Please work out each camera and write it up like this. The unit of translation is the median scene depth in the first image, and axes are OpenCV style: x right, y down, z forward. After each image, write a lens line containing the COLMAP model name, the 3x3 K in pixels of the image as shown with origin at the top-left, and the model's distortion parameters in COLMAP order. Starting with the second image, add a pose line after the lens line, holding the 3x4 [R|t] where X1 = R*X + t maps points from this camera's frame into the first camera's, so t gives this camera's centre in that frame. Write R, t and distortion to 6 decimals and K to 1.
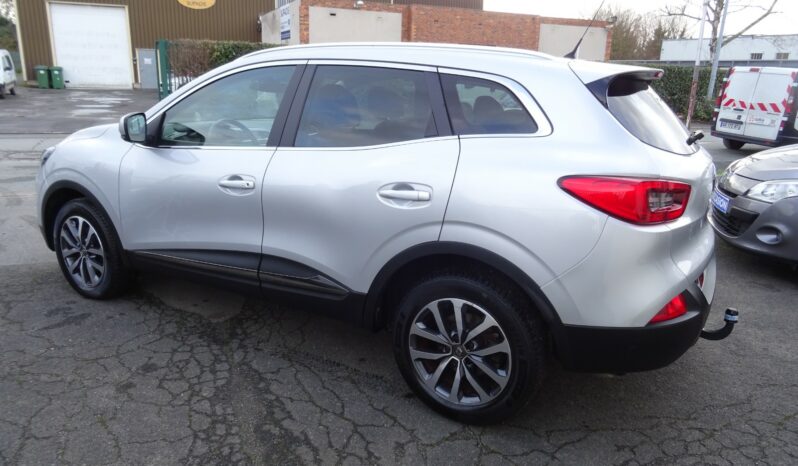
lens RADIAL K [[566.8, 0, 396.9], [0, 566.8, 233.6], [0, 0, 1]] dist [0.002940, -0.008221]
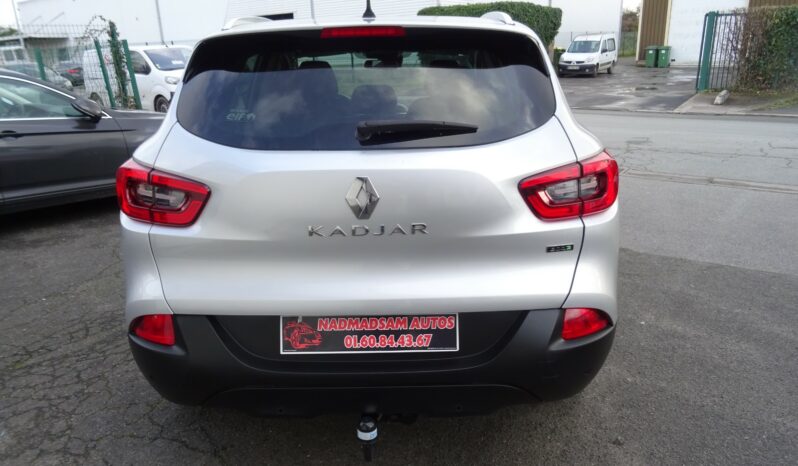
lens RADIAL K [[566.8, 0, 399.1], [0, 566.8, 236.0], [0, 0, 1]] dist [0.002940, -0.008221]
pose [[0.505898, 0.223133, -0.833234, 1.003274], [-0.189891, 0.971075, 0.144754, -0.140887], [0.841433, 0.084993, 0.533636, 0.649631]]
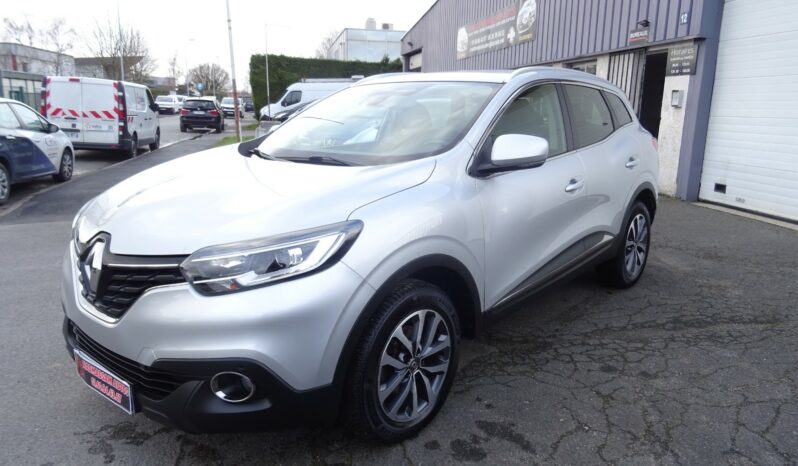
lens RADIAL K [[566.8, 0, 401.8], [0, 566.8, 233.2], [0, 0, 1]] dist [0.002940, -0.008221]
pose [[0.177960, -0.240158, 0.954282, -1.492930], [0.252096, 0.948525, 0.191697, -0.310792], [-0.951198, 0.206457, 0.229342, 1.103193]]
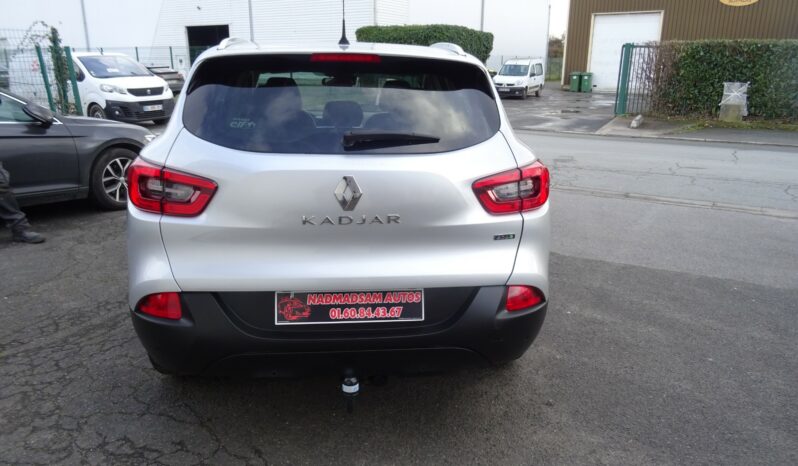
lens RADIAL K [[566.8, 0, 397.5], [0, 566.8, 233.7], [0, 0, 1]] dist [0.002940, -0.008221]
pose [[0.596090, 0.201212, -0.777297, 1.087703], [-0.208267, 0.973703, 0.092340, -0.117258], [0.775437, 0.106842, 0.622320, 0.540161]]
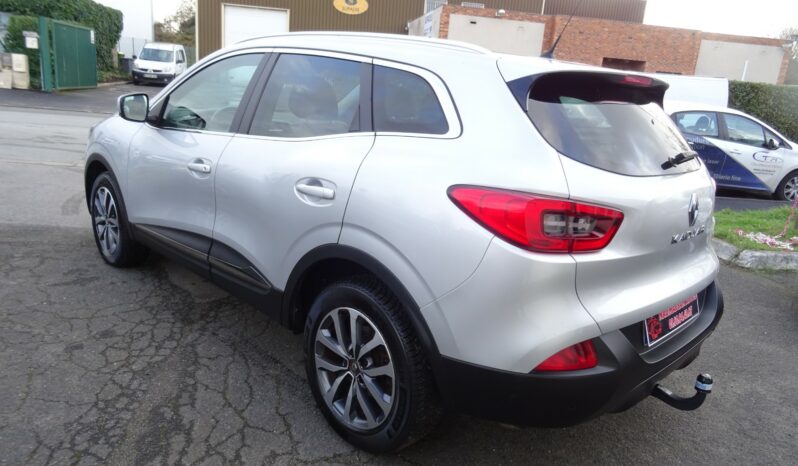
lens RADIAL K [[566.8, 0, 397.7], [0, 566.8, 234.8], [0, 0, 1]] dist [0.002940, -0.008221]
pose [[0.964444, 0.117577, -0.236691, 0.316928], [-0.120873, 0.992668, 0.000591, -0.011314], [0.235025, 0.028039, 0.971585, 0.104687]]
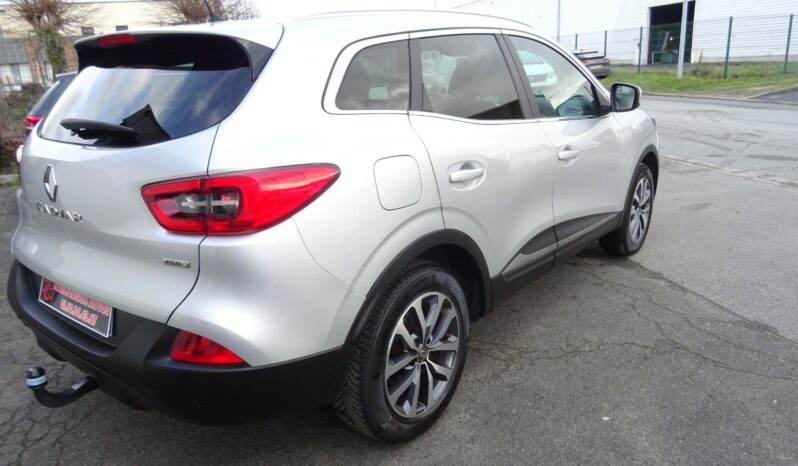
lens RADIAL K [[566.8, 0, 396.0], [0, 566.8, 231.4], [0, 0, 1]] dist [0.002940, -0.008221]
pose [[-0.135664, 0.260032, -0.956022, 1.098664], [-0.225746, 0.931448, 0.285382, -0.315603], [0.964694, 0.254534, -0.067663, 1.357386]]
